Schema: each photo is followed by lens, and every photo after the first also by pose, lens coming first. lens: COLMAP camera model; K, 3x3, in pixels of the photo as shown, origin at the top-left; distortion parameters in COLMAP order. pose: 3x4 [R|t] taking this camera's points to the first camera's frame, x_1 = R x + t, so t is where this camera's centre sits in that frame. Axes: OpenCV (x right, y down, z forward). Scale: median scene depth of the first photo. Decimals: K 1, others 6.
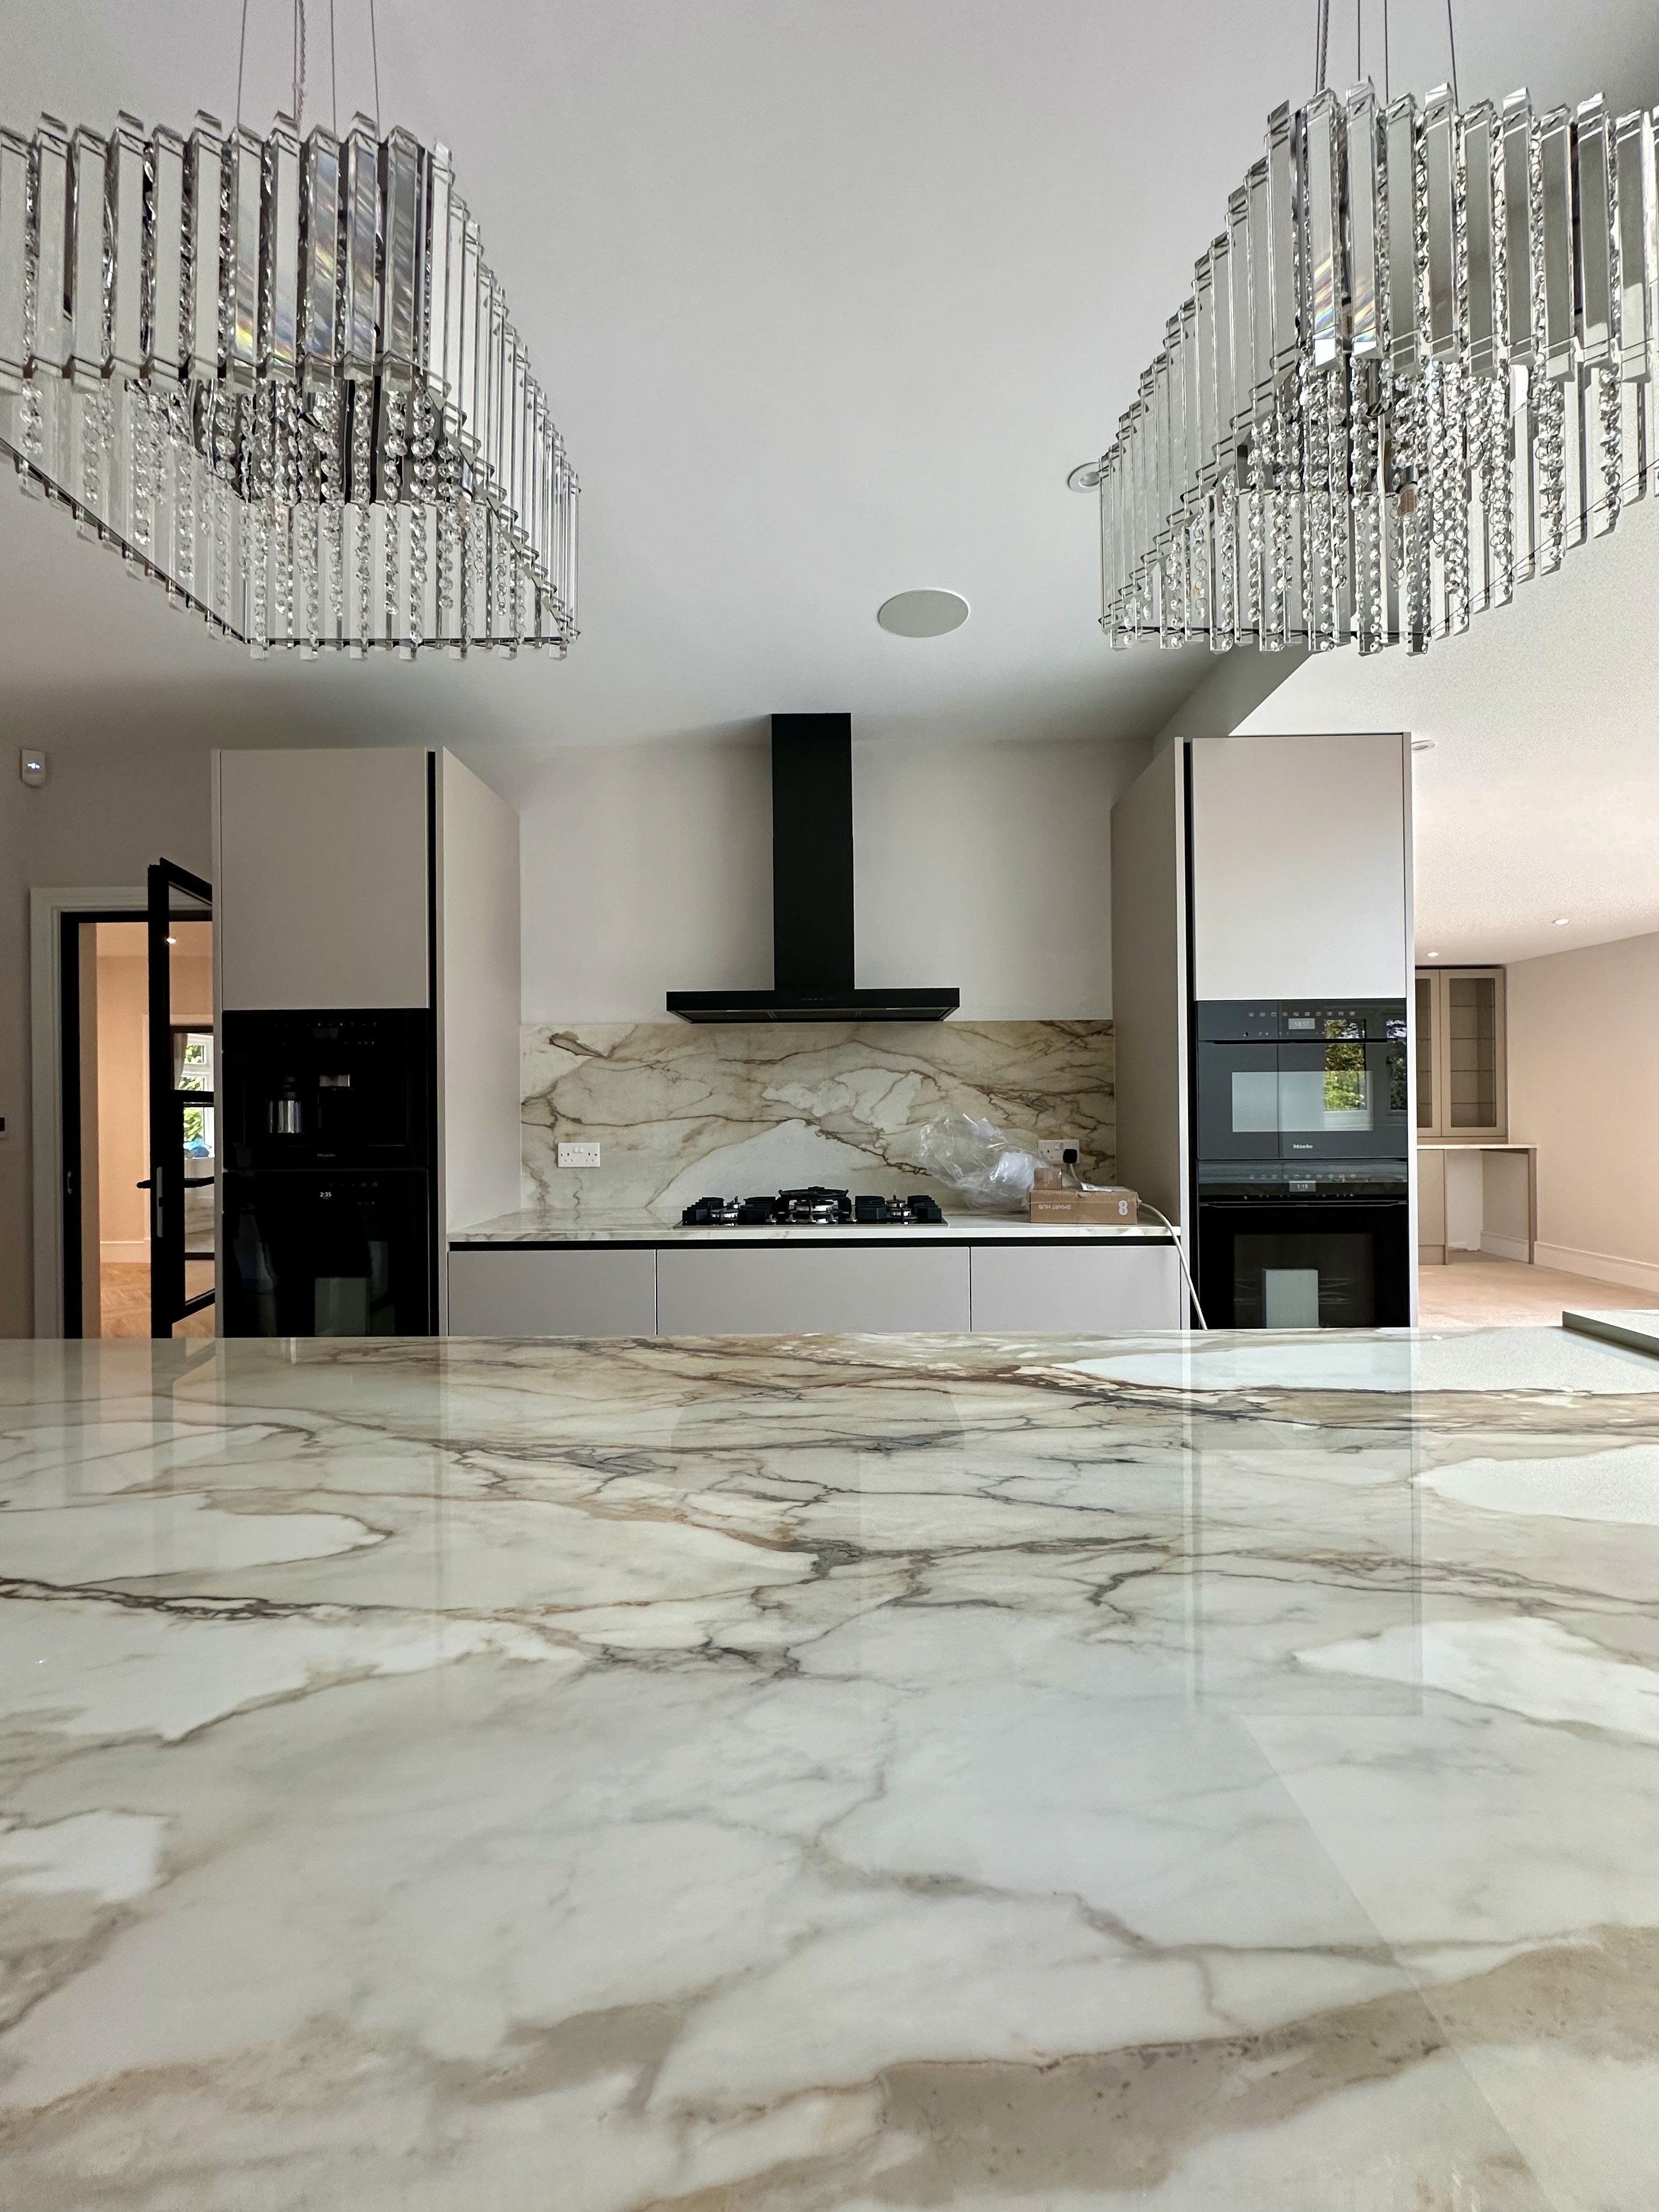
lens RADIAL K [[914.9, 0, 829.5], [0, 914.9, 1106.0], [0, 0, 1]] dist [-0.001870, -0.000616]
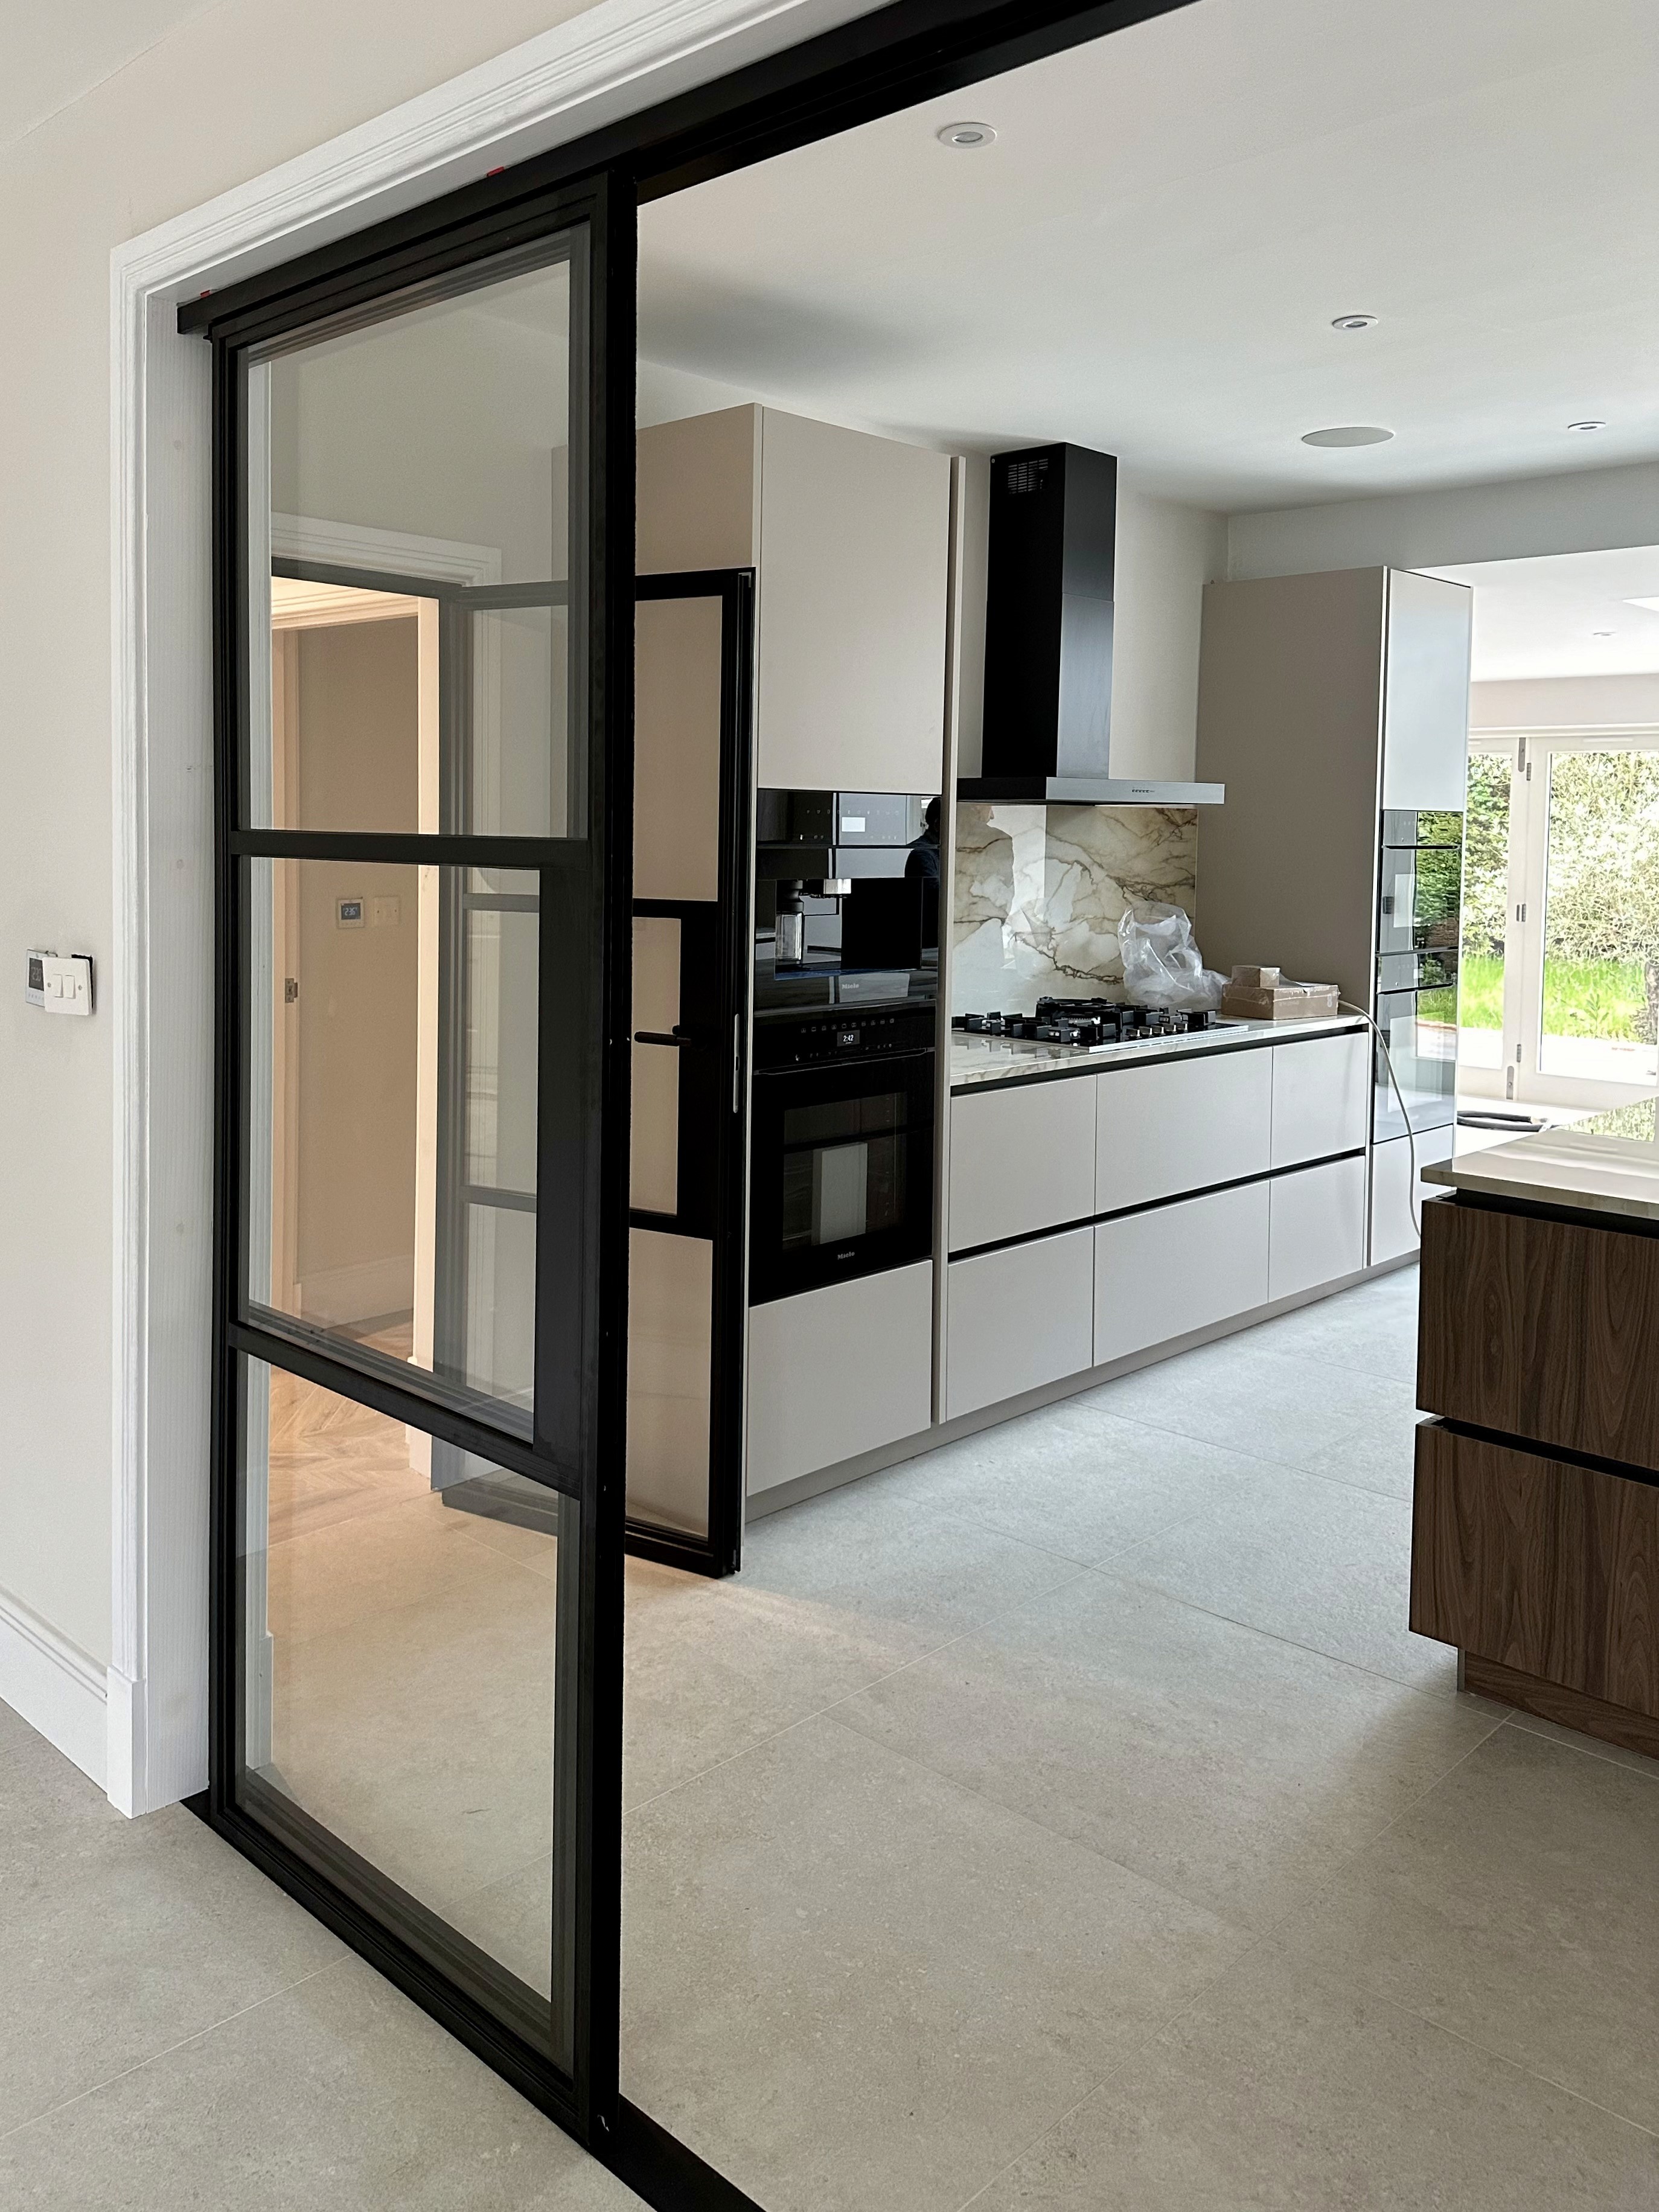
lens RADIAL K [[1716.2, 0, 736.9], [0, 1716.2, 913.9], [0, 0, 1]] dist [0.154025, -0.179977]
pose [[0.701011, -0.017746, 0.712929, -1.330708], [-0.016497, 0.999019, 0.041088, -0.051047], [-0.712959, -0.040565, 0.700031, 0.063691]]
